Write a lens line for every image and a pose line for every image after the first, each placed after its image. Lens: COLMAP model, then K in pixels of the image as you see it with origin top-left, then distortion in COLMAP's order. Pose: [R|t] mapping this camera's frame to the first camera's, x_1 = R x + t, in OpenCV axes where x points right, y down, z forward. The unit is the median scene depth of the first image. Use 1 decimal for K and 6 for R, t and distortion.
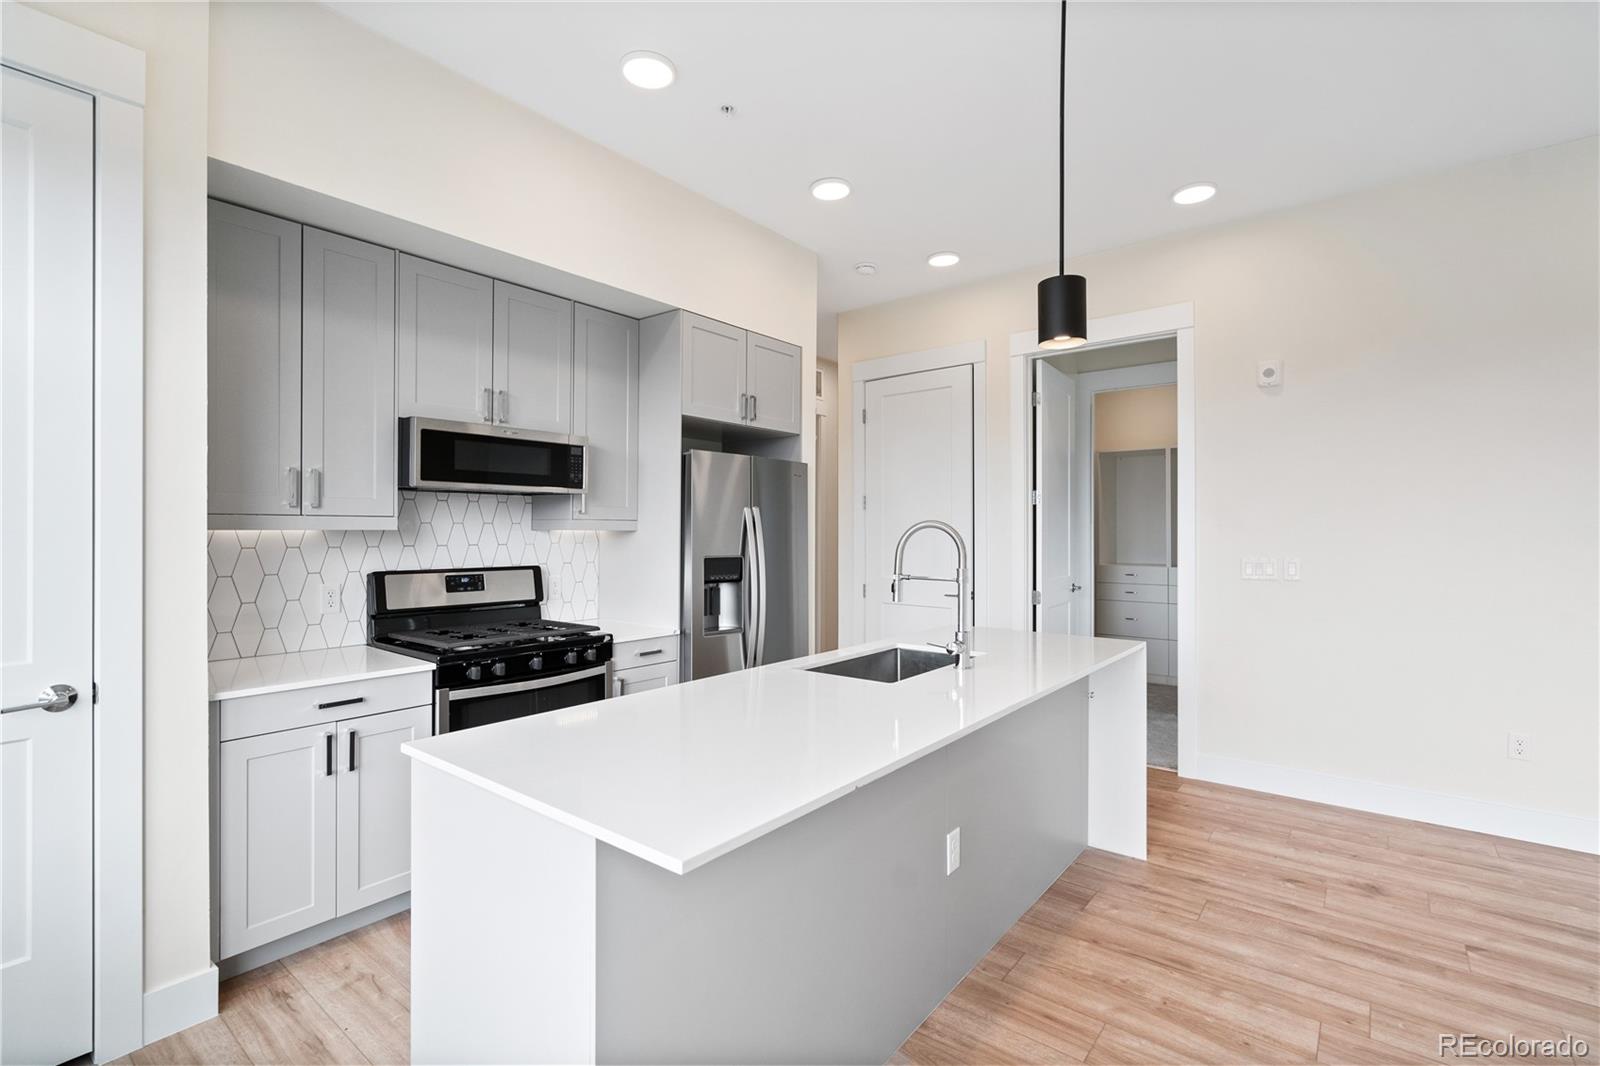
lens RADIAL K [[729.3, 0, 797.7], [0, 729.3, 519.6], [0, 0, 1]] dist [-0.006514, 0.005193]
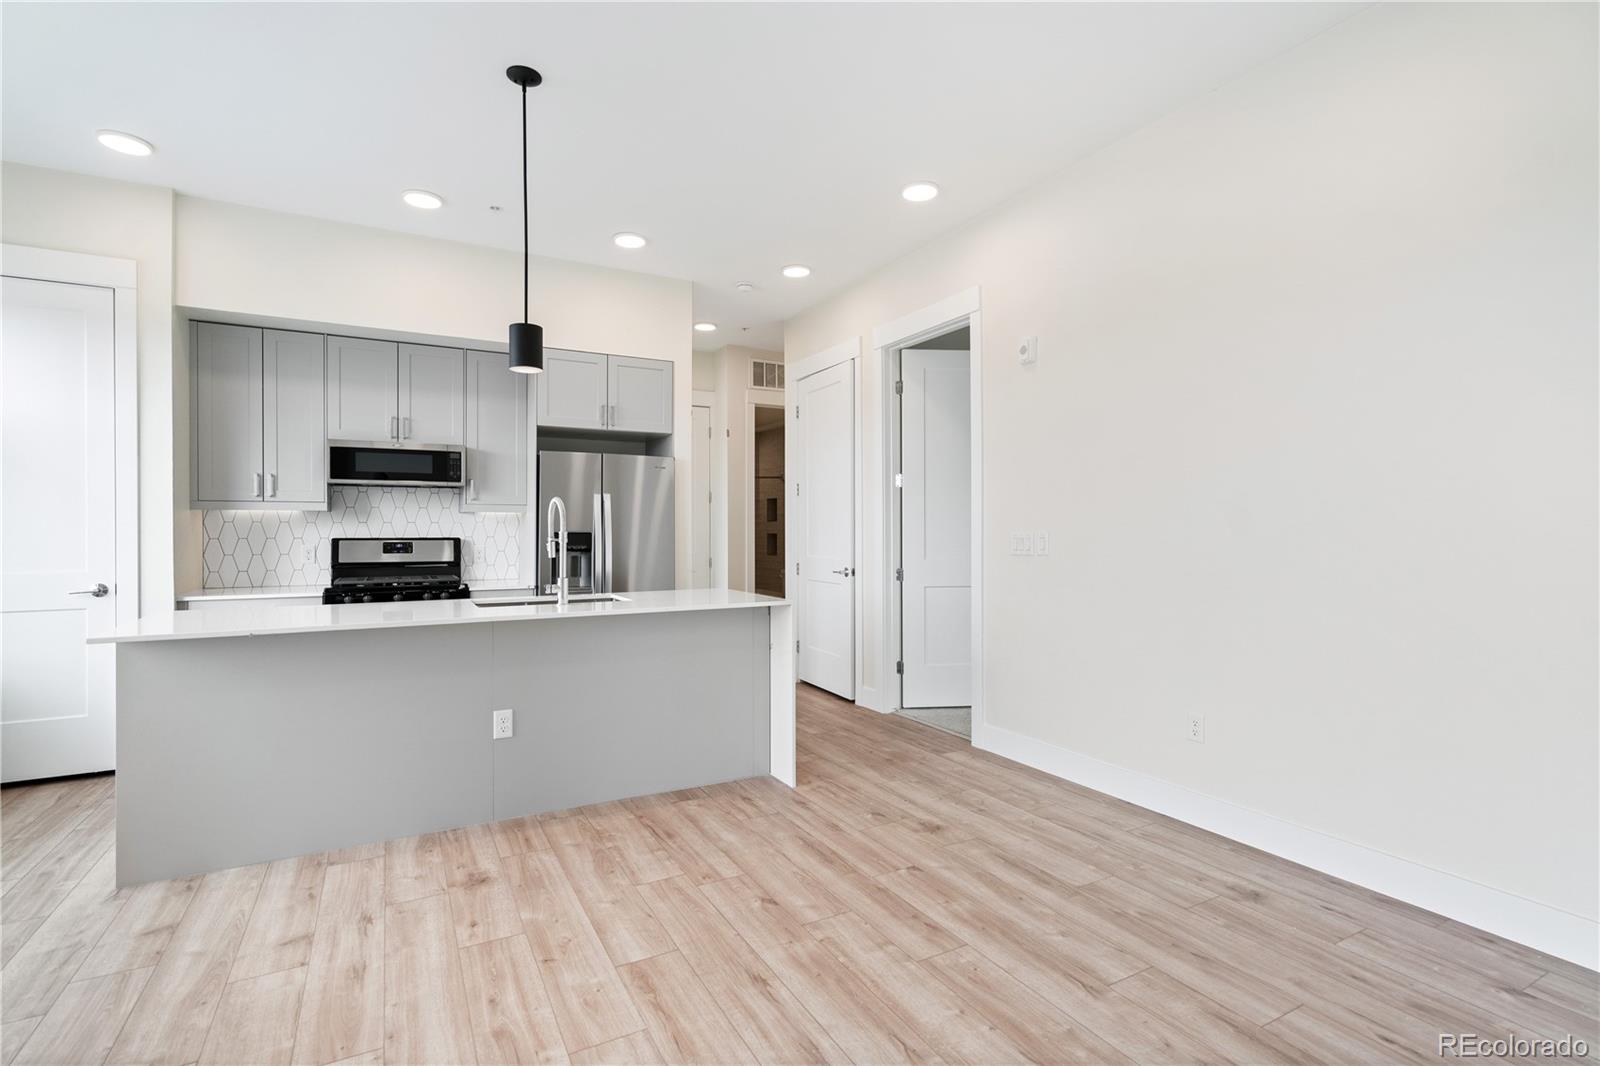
lens RADIAL K [[729.3, 0, 783.3], [0, 729.3, 530.2], [0, 0, 1]] dist [-0.006514, 0.005193]
pose [[0.923972, -0.001581, -0.382457, 0.900581], [0.007536, 0.999873, 0.014071, 0.038793], [0.382386, -0.015883, 0.923866, -0.079652]]
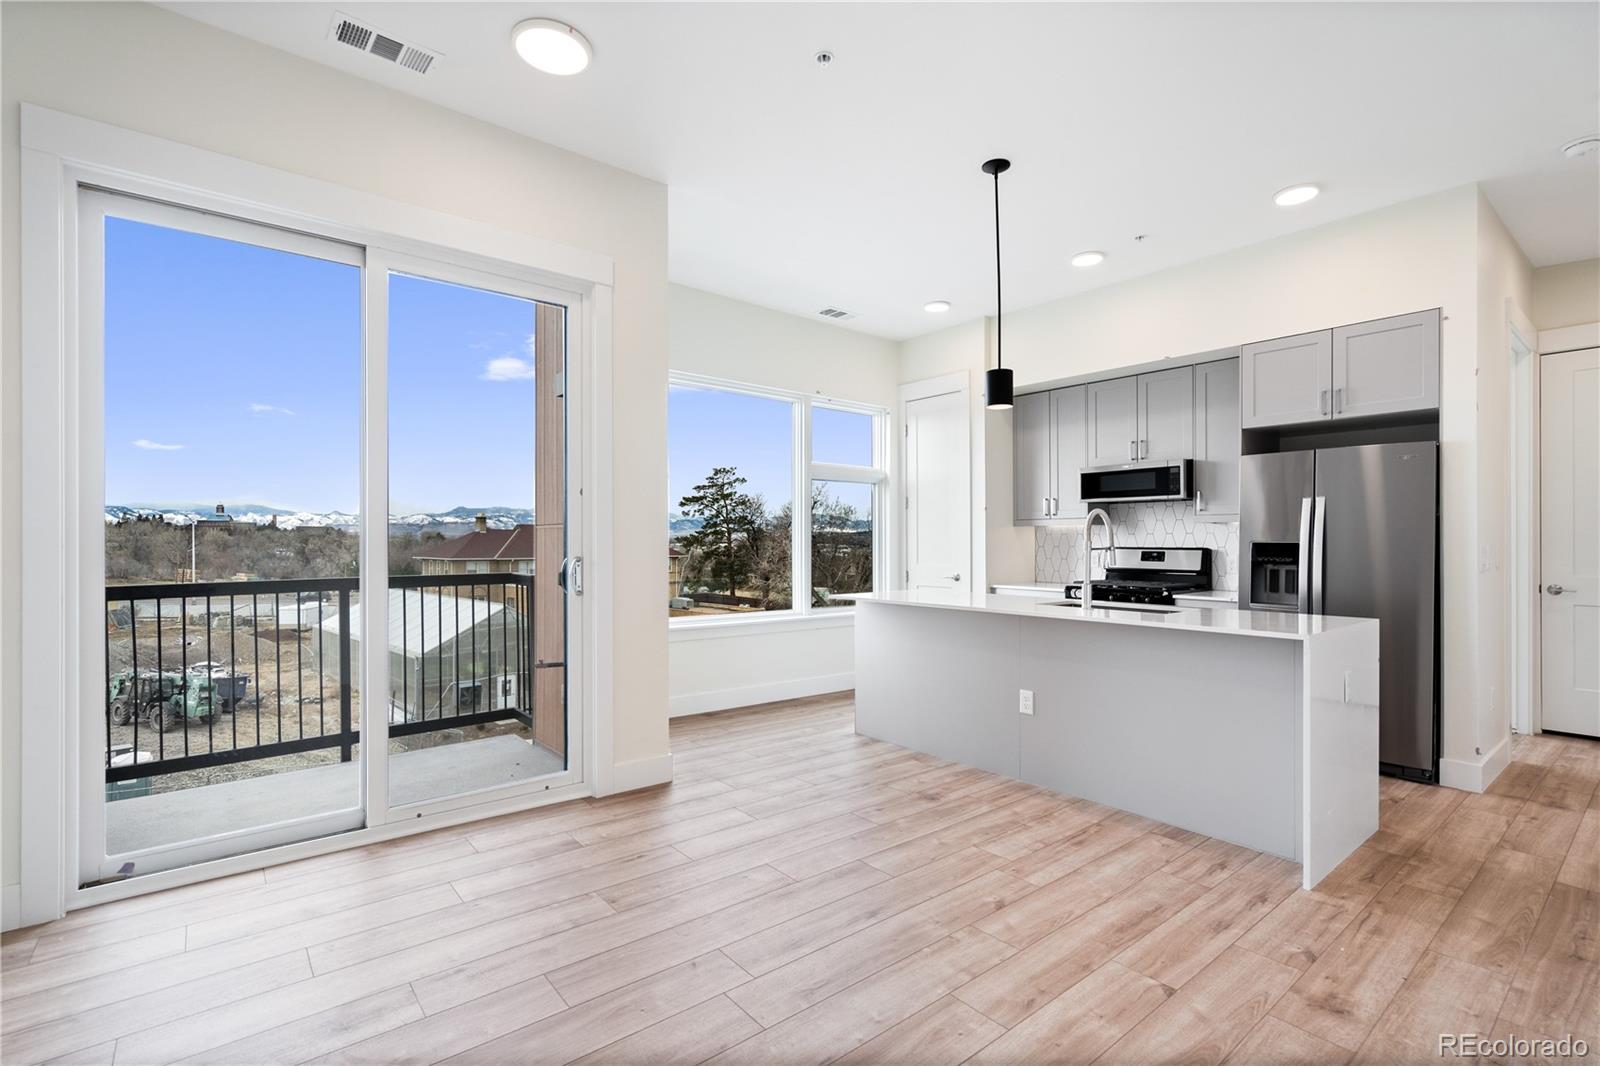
lens RADIAL K [[729.3, 0, 827.6], [0, 729.3, 541.6], [0, 0, 1]] dist [-0.006514, 0.005193]
pose [[-0.168010, -0.002357, -0.985782, 1.400947], [0.013589, 0.999897, -0.004707, 0.054804], [0.985692, -0.014187, -0.167961, 0.586560]]
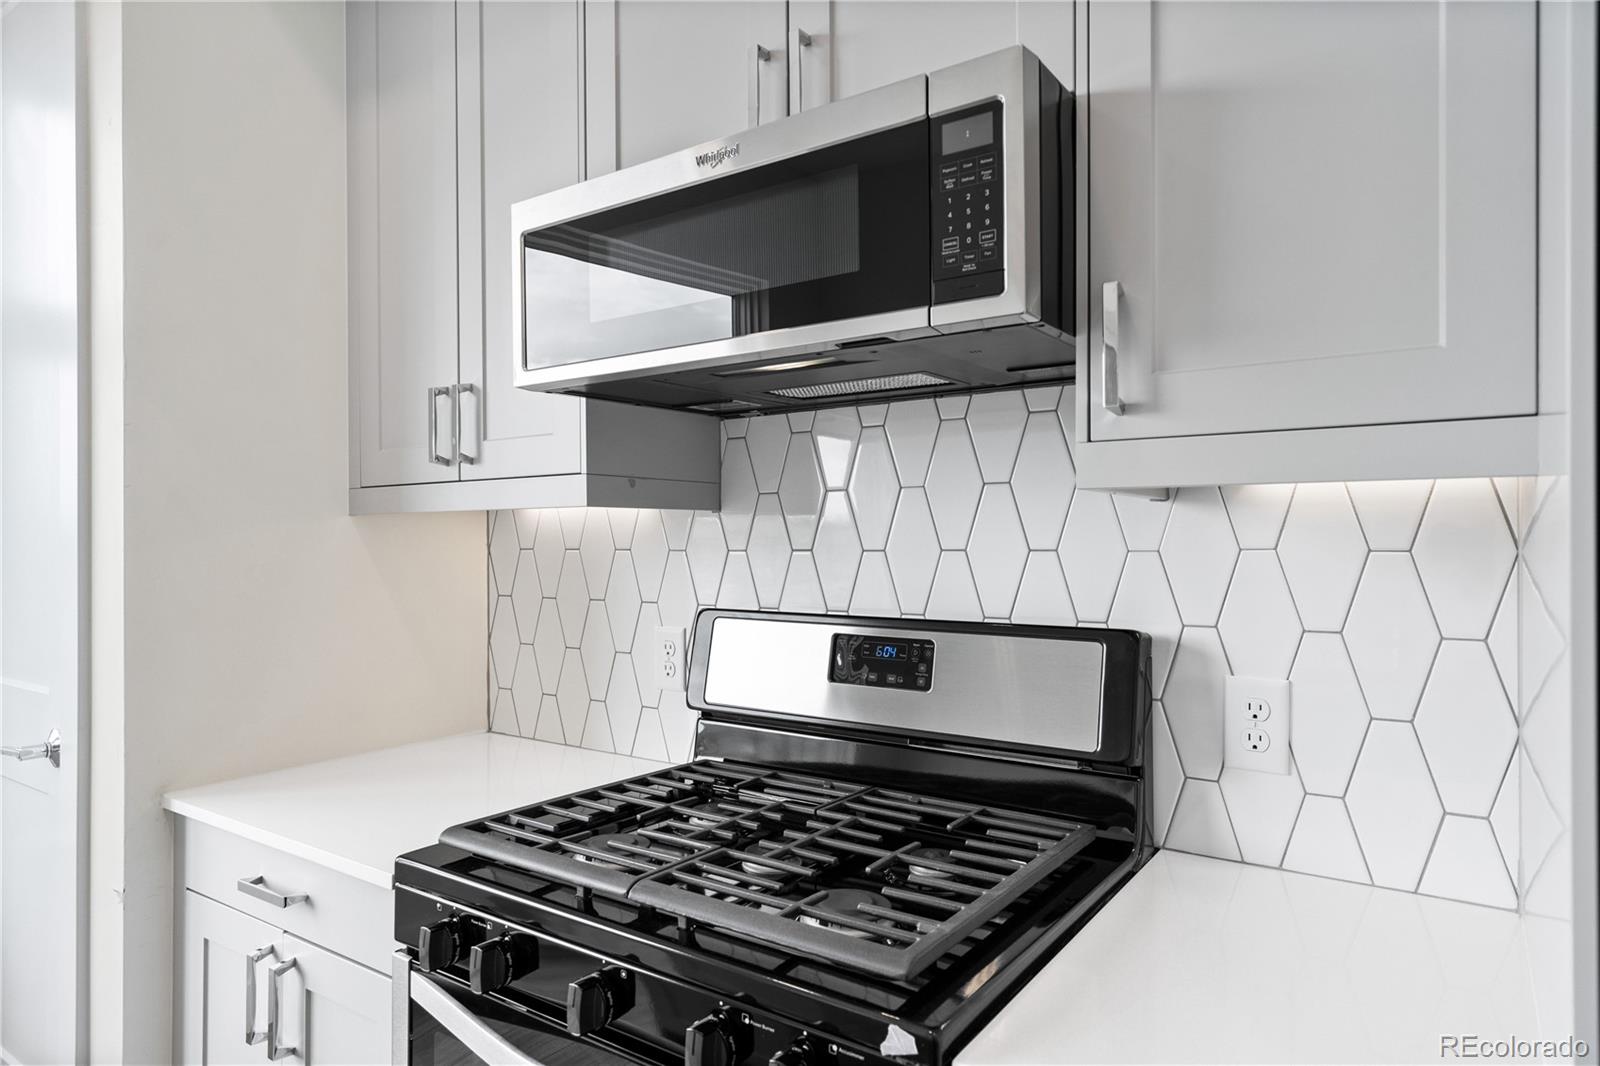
lens RADIAL K [[950.2, 0, 804.9], [0, 950.2, 539.2], [0, 0, 1]] dist [0.008211, -0.001580]
pose [[0.075922, -0.009708, -0.997067, -0.016083], [0.014609, 0.999856, -0.008623, 0.035757], [0.997007, -0.013912, 0.076053, 0.998360]]
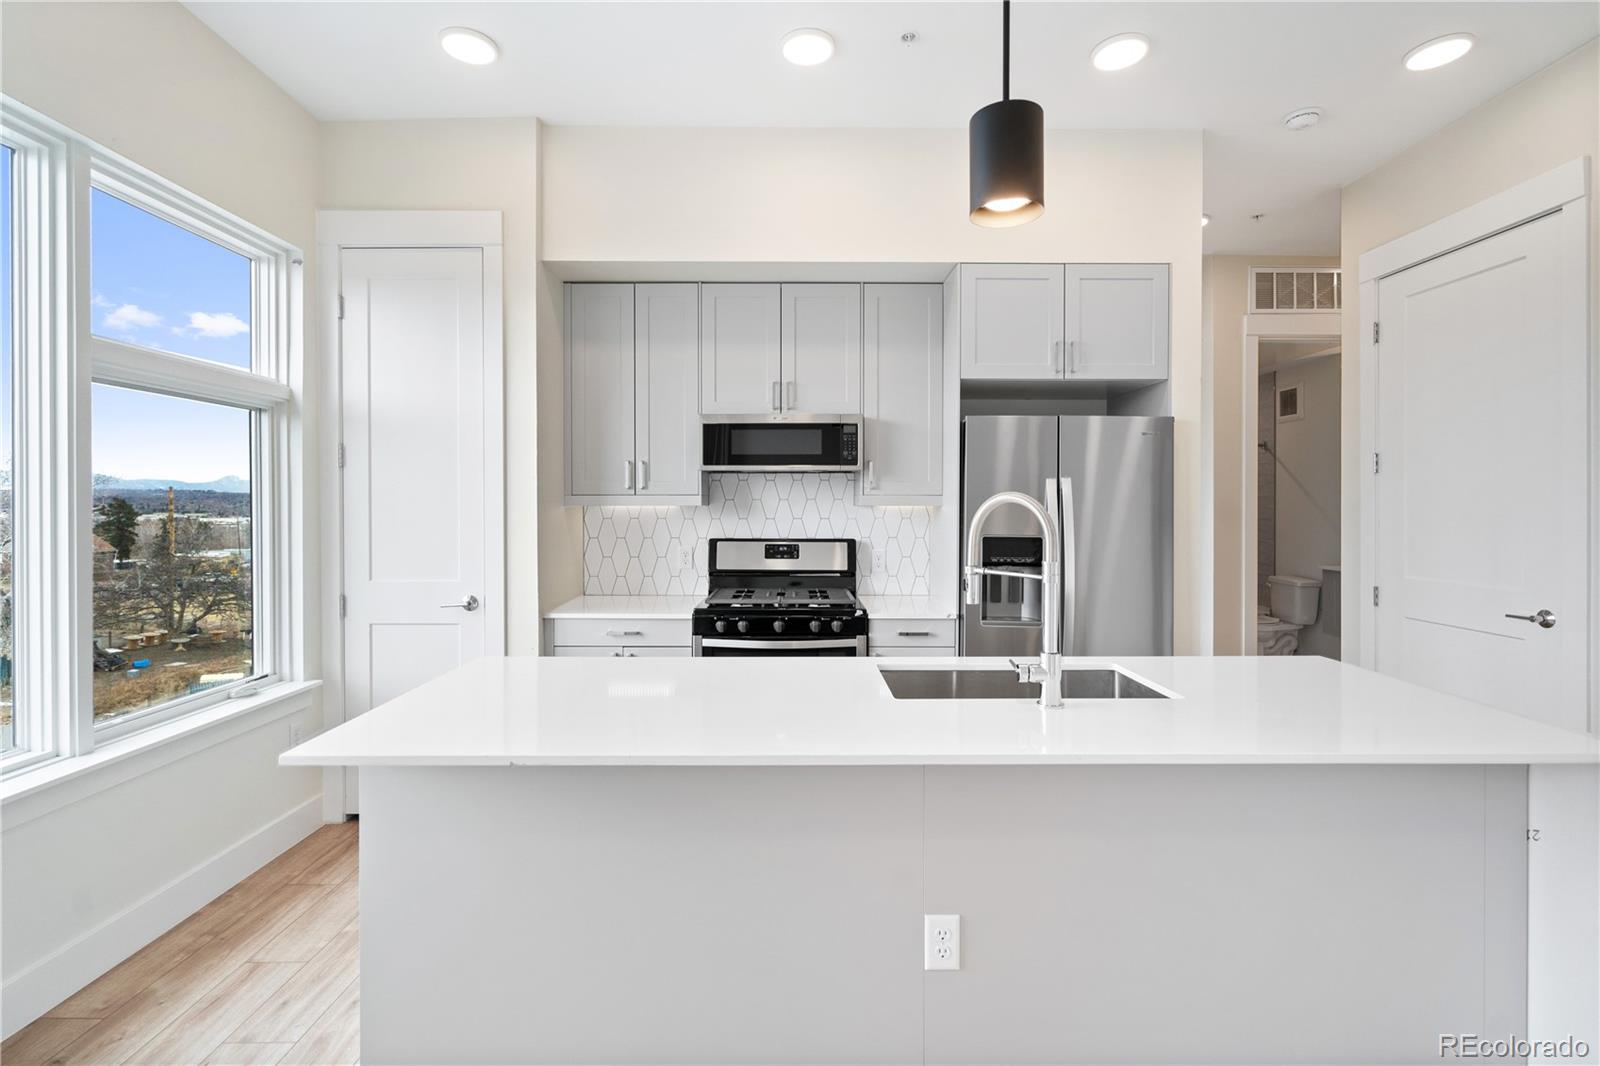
lens RADIAL K [[729.3, 0, 792.6], [0, 729.3, 506.2], [0, 0, 1]] dist [-0.006514, 0.005193]
pose [[0.632455, -0.000329, -0.774597, 0.483350], [0.010961, 0.999904, 0.008525, 0.005939], [0.774520, -0.013883, 0.632397, 0.301429]]
